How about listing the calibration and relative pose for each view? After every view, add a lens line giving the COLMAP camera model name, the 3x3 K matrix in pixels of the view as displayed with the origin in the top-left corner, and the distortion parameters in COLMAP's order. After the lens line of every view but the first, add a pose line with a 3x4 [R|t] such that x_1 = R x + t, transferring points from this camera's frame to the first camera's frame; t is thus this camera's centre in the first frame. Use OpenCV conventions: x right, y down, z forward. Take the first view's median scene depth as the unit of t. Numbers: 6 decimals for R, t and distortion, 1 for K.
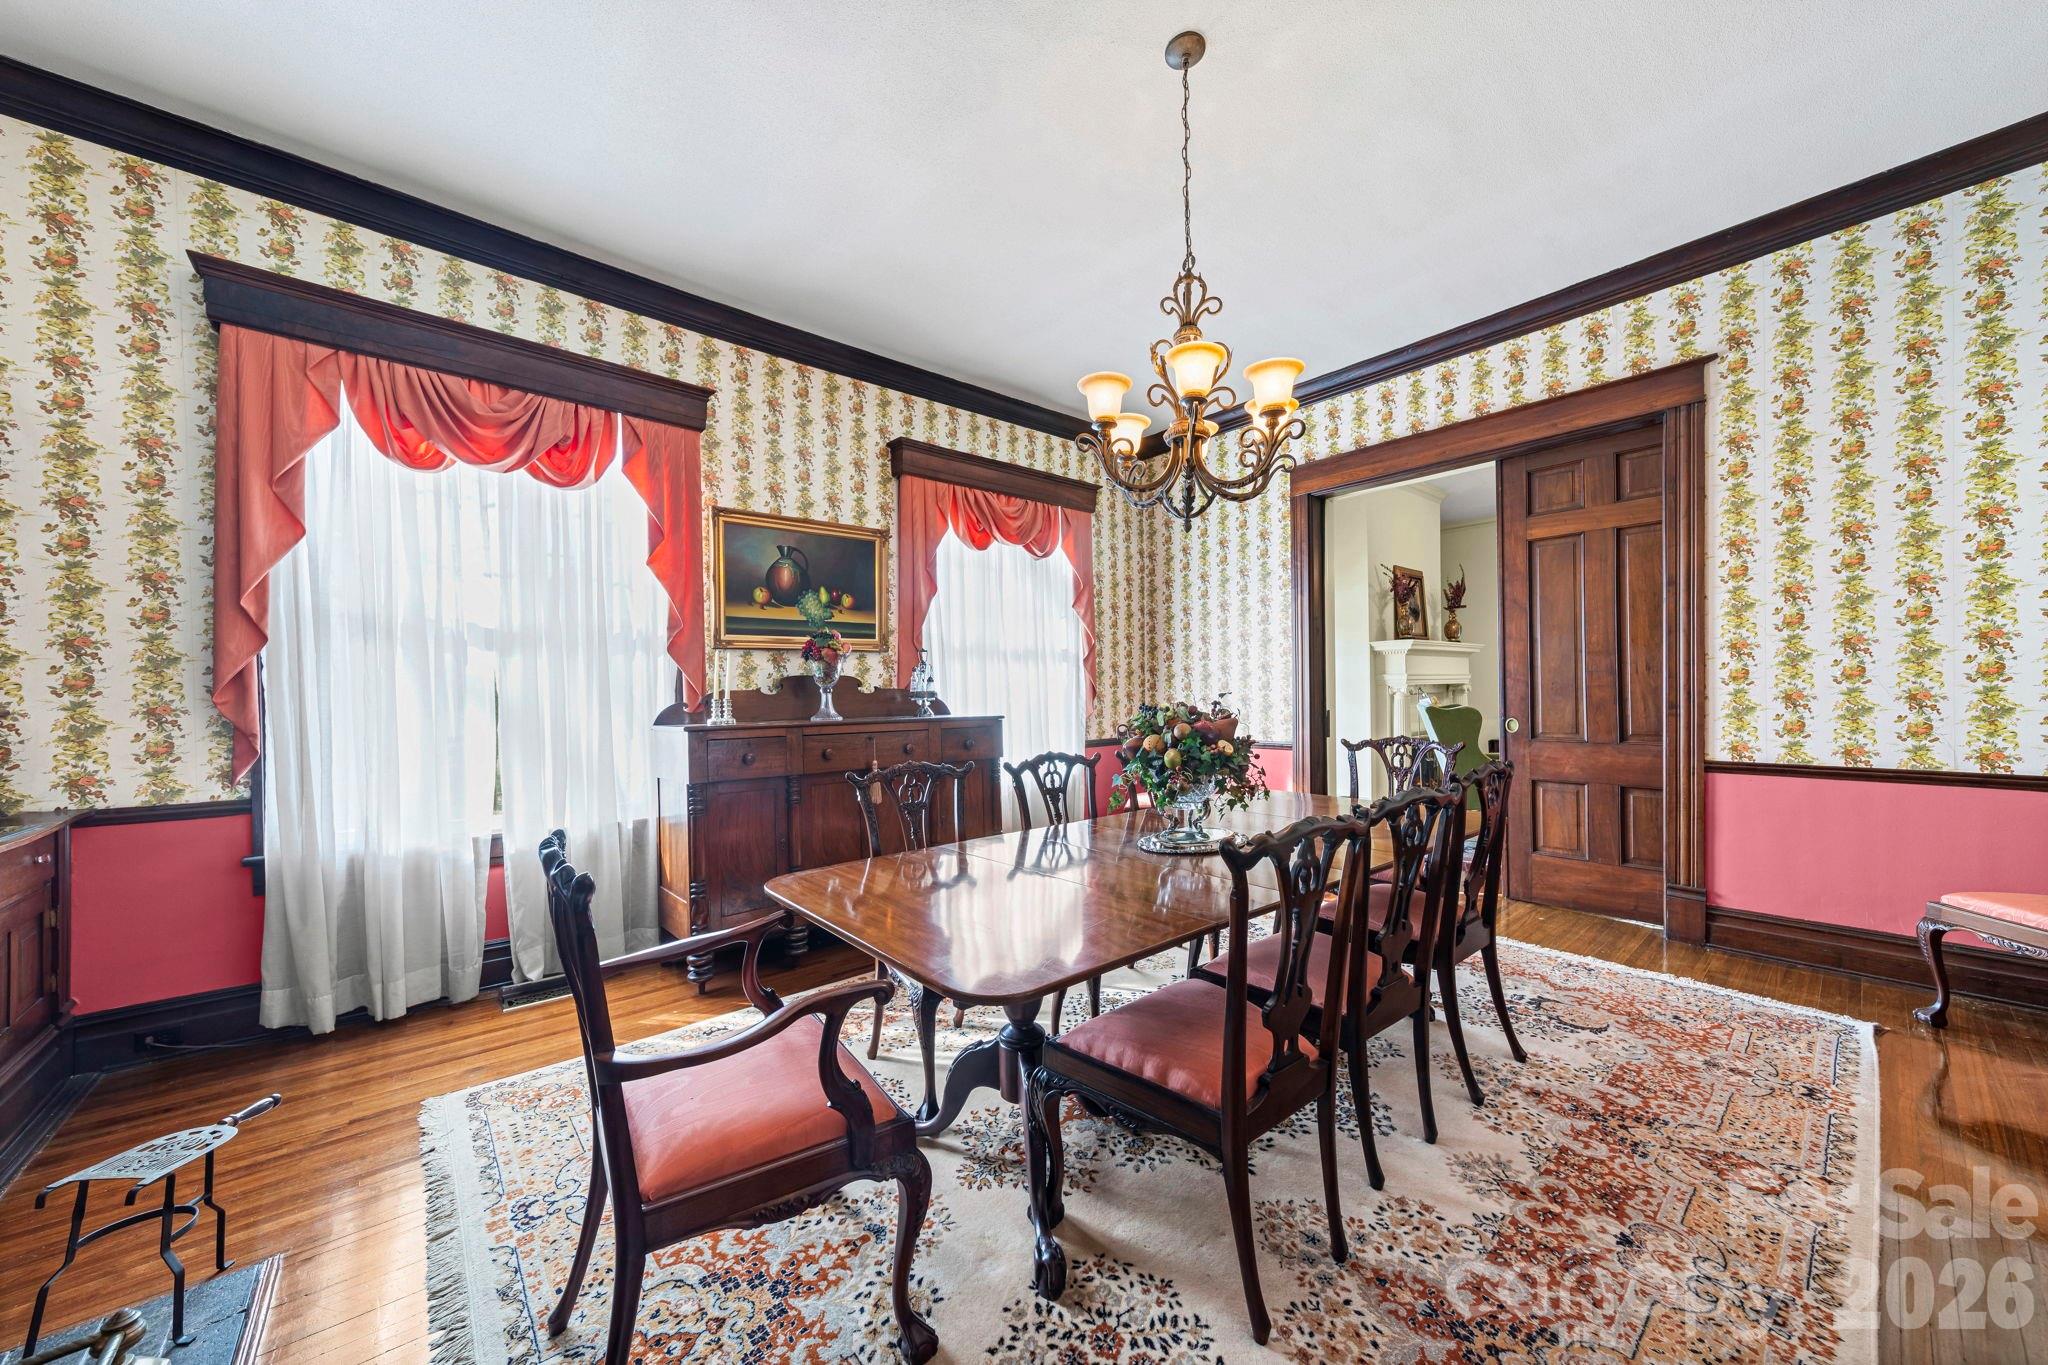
lens RADIAL K [[732.5, 0, 1022.2], [0, 732.5, 693.5], [0, 0, 1]] dist [0.001117, 0.000022]
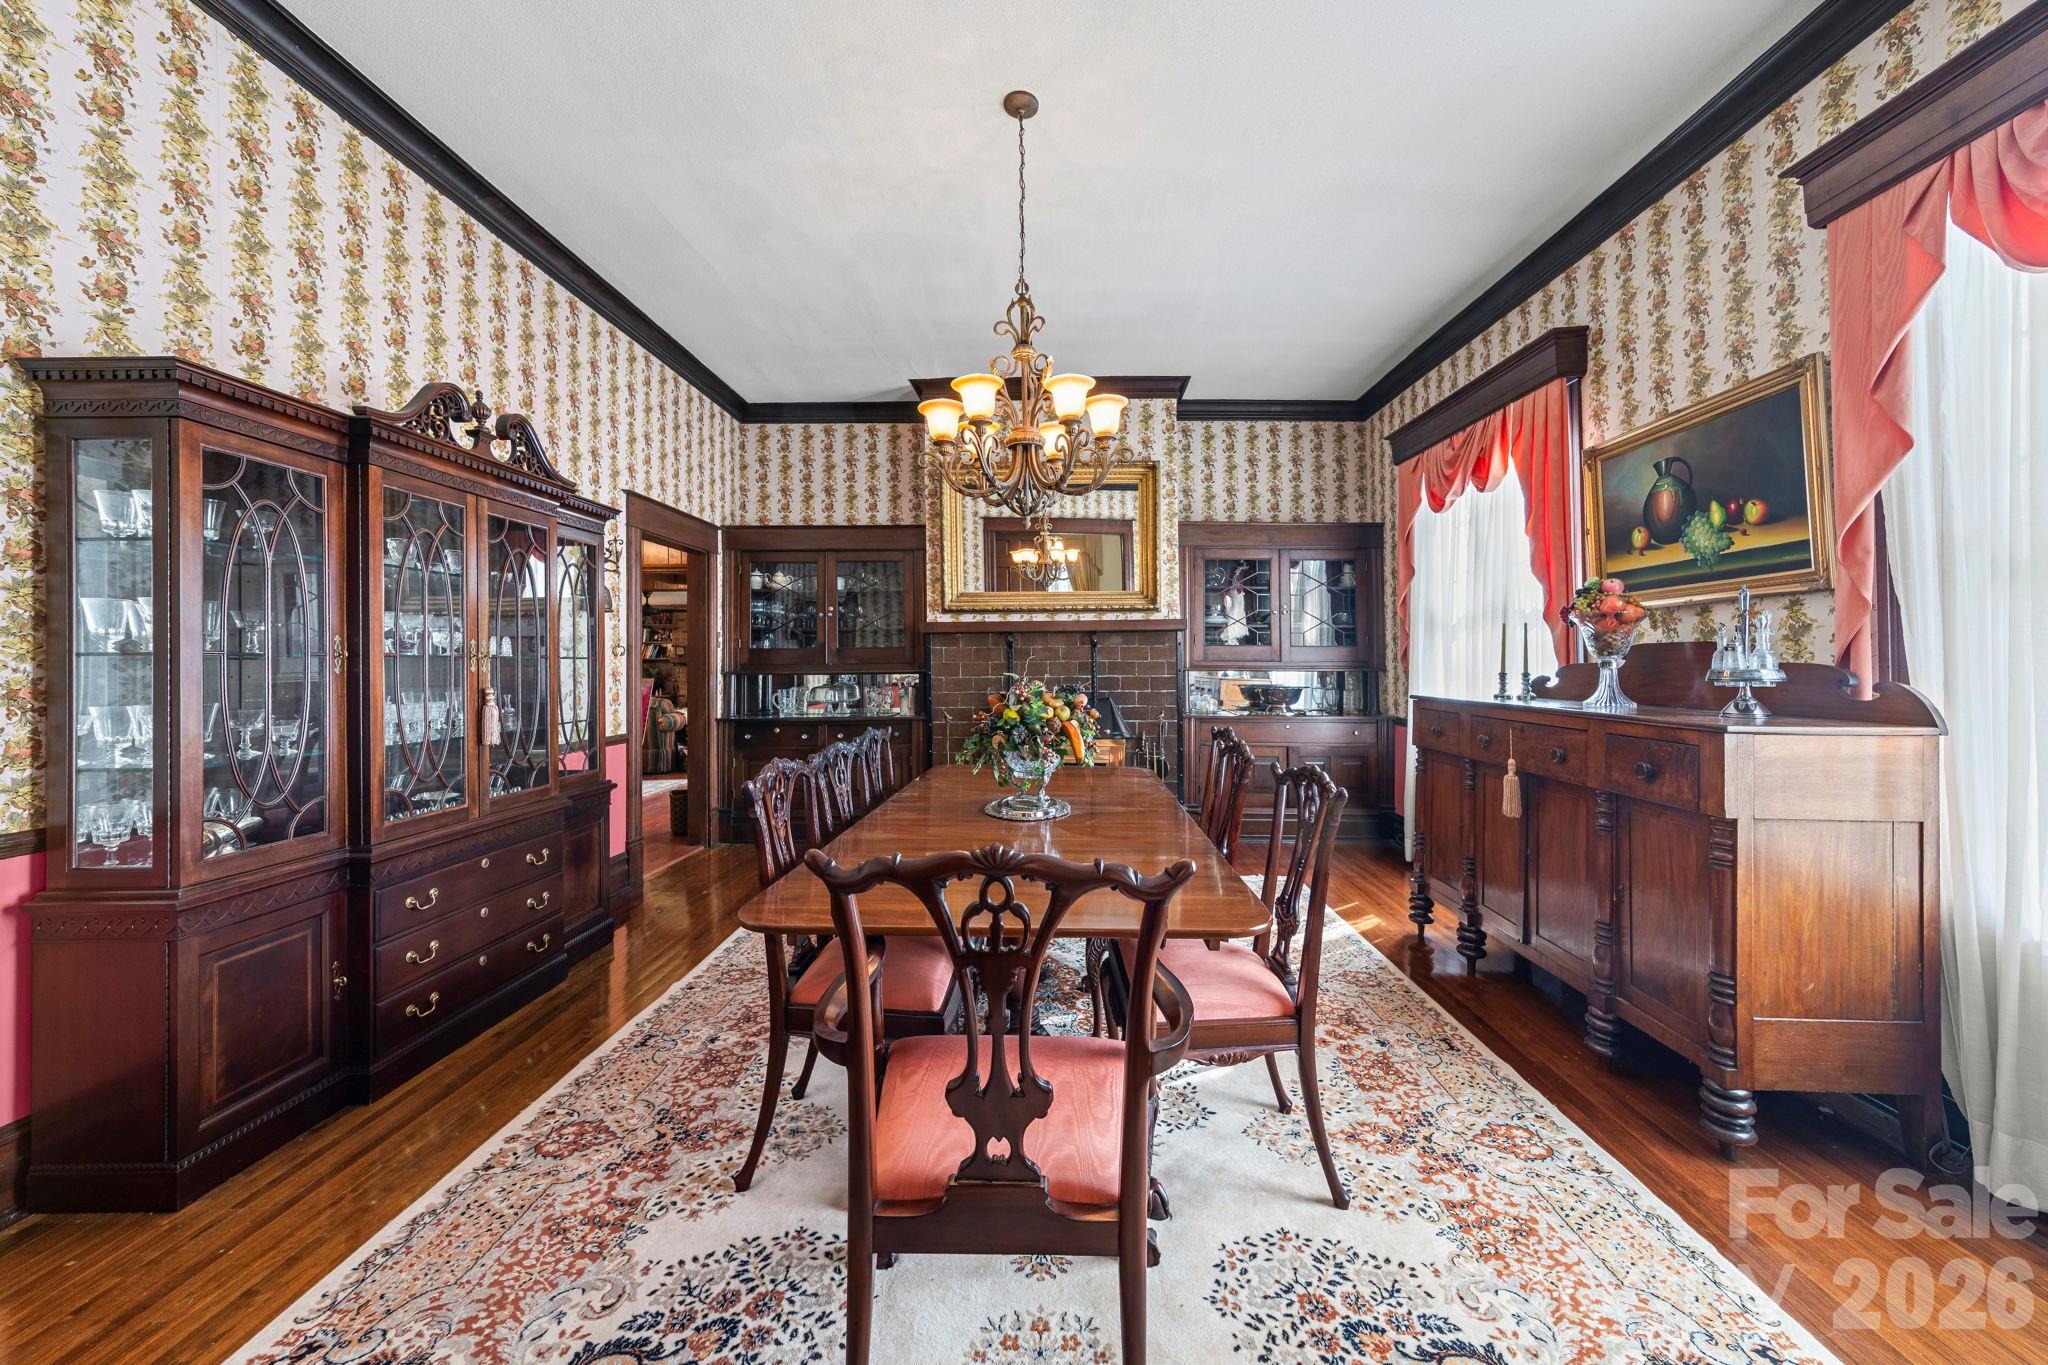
lens RADIAL K [[732.5, 0, 1033.5], [0, 732.5, 662.1], [0, 0, 1]] dist [0.001117, 0.000022]
pose [[-0.661304, 0.012145, -0.750020, 0.701902], [0.007648, 0.999926, 0.009448, -0.020233], [0.750079, 0.000512, -0.661348, 1.160108]]
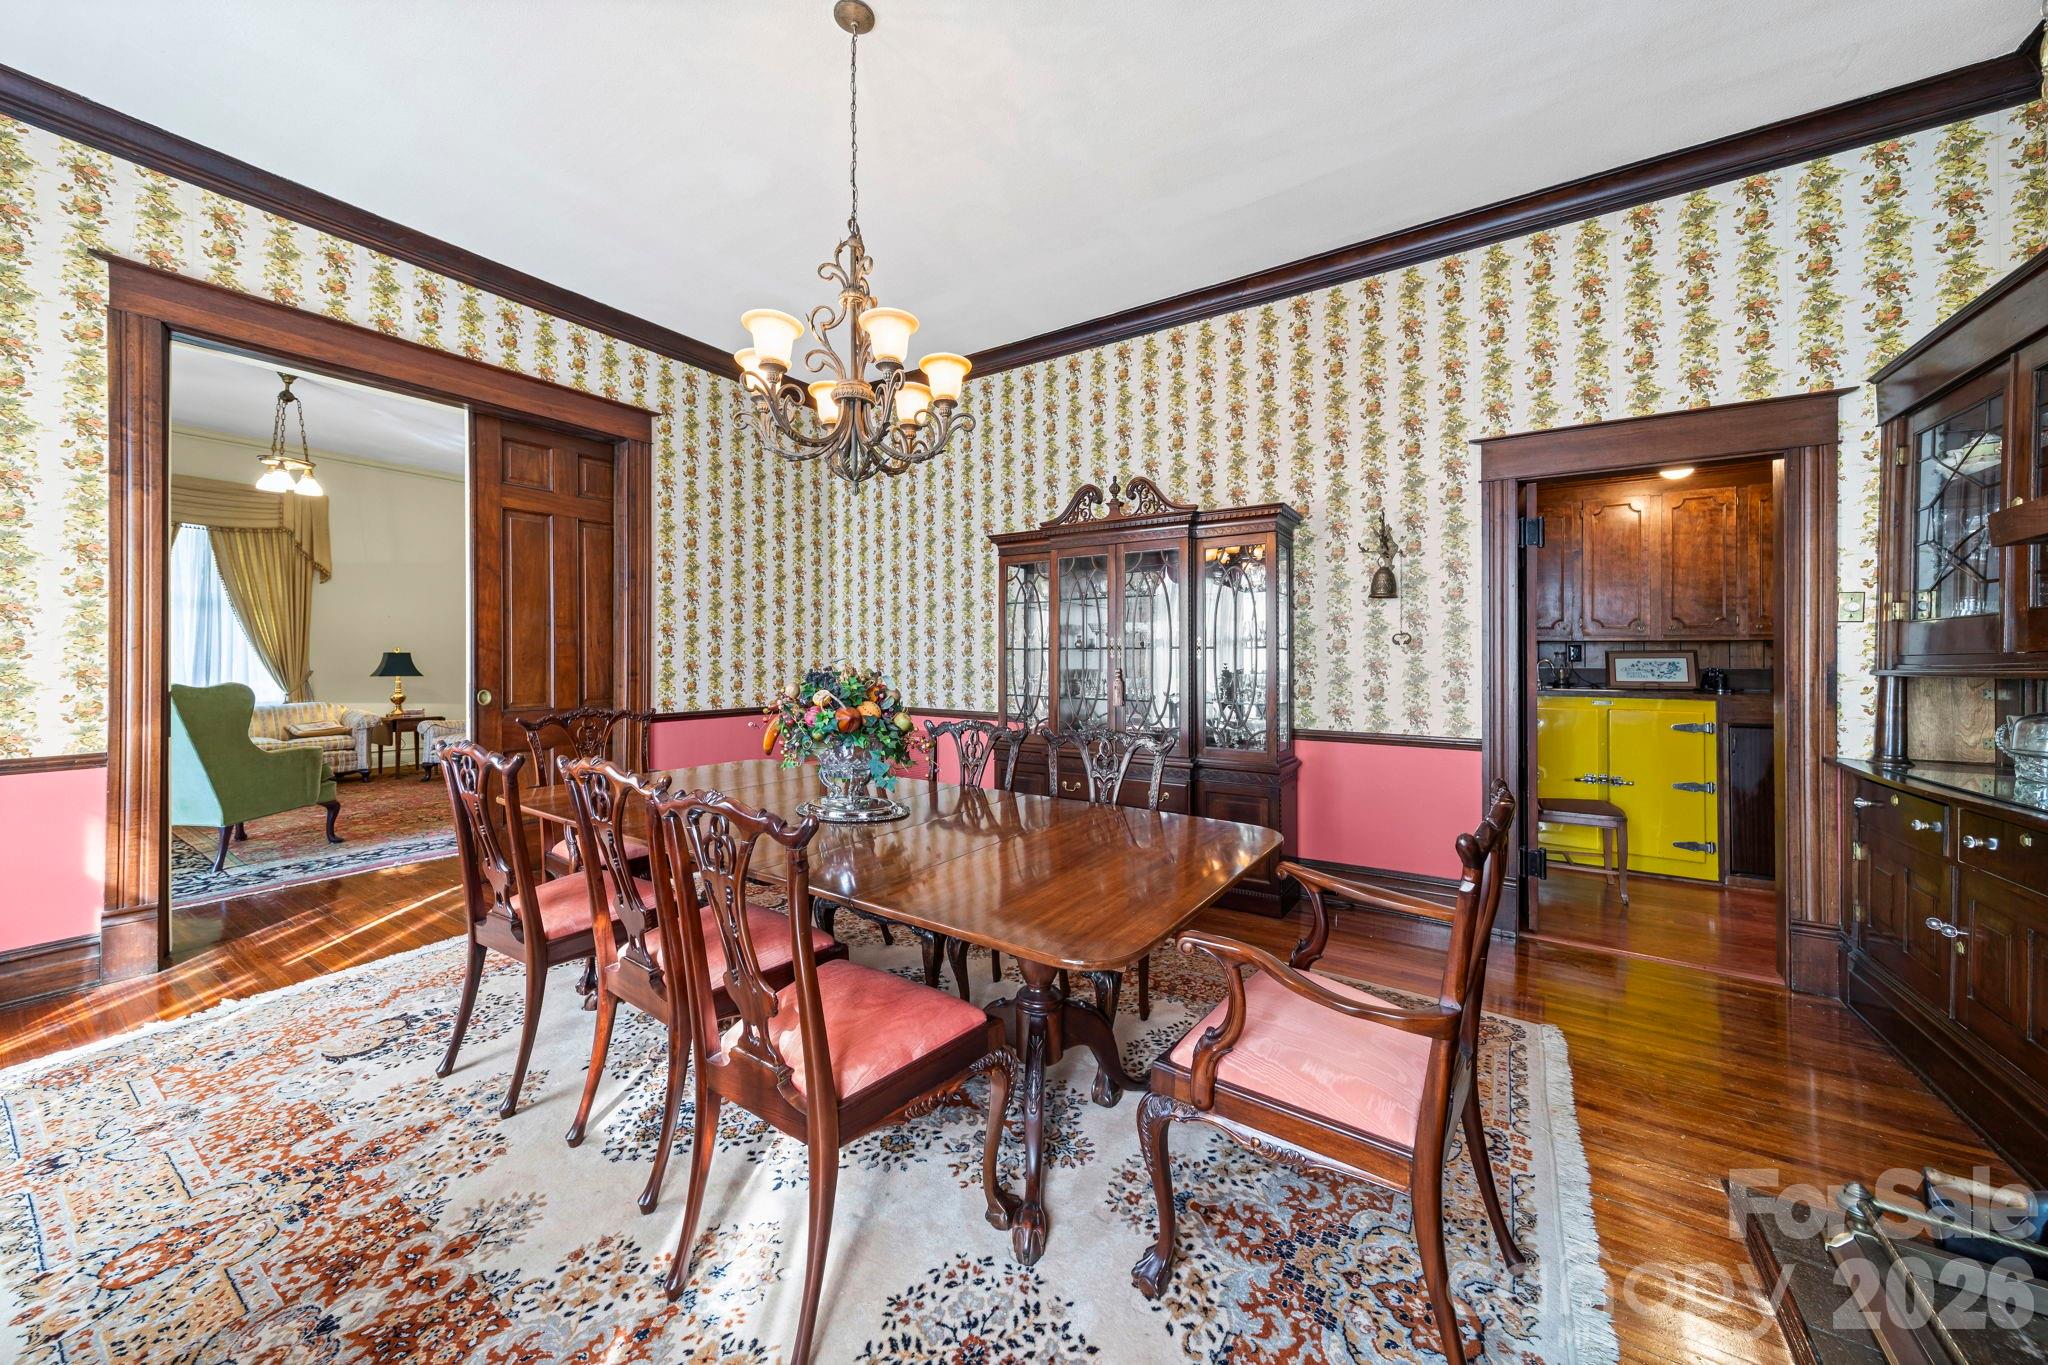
lens RADIAL K [[732.5, 0, 1023.2], [0, 732.5, 663.3], [0, 0, 1]] dist [0.001117, 0.000022]
pose [[-0.294198, 0.003764, 0.955737, -0.515704], [-0.000073, 0.999992, -0.003961, 0.003912], [-0.955744, -0.001235, -0.294196, 0.710784]]
